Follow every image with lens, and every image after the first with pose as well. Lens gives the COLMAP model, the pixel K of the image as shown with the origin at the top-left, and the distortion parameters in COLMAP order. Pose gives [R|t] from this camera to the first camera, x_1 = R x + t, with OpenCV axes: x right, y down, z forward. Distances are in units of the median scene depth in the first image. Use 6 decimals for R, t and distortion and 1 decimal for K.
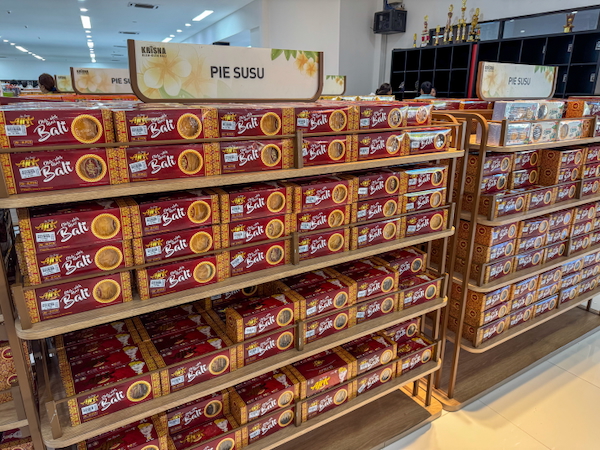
lens RADIAL K [[427.0, 0, 300.0], [0, 427.0, 225.0], [0, 0, 1]] dist [-0.001374, -0.004583]
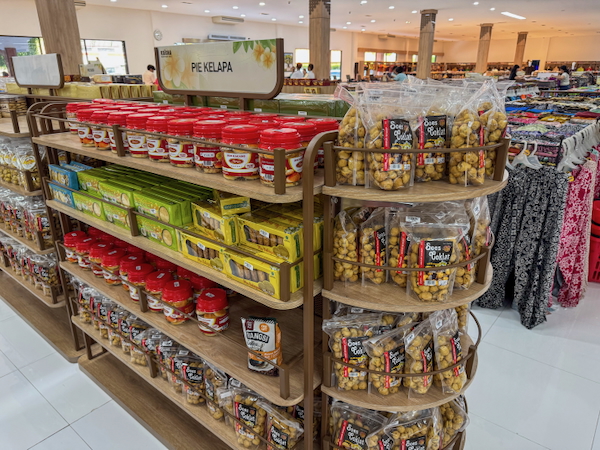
lens RADIAL K [[427.0, 0, 300.0], [0, 427.0, 225.0], [0, 0, 1]] dist [-0.001374, -0.004583]
pose [[0.311153, 0.315023, -0.896630, 1.001093], [-0.285279, 0.930914, 0.228069, -0.278576], [0.906532, 0.184826, 0.379526, 0.819946]]
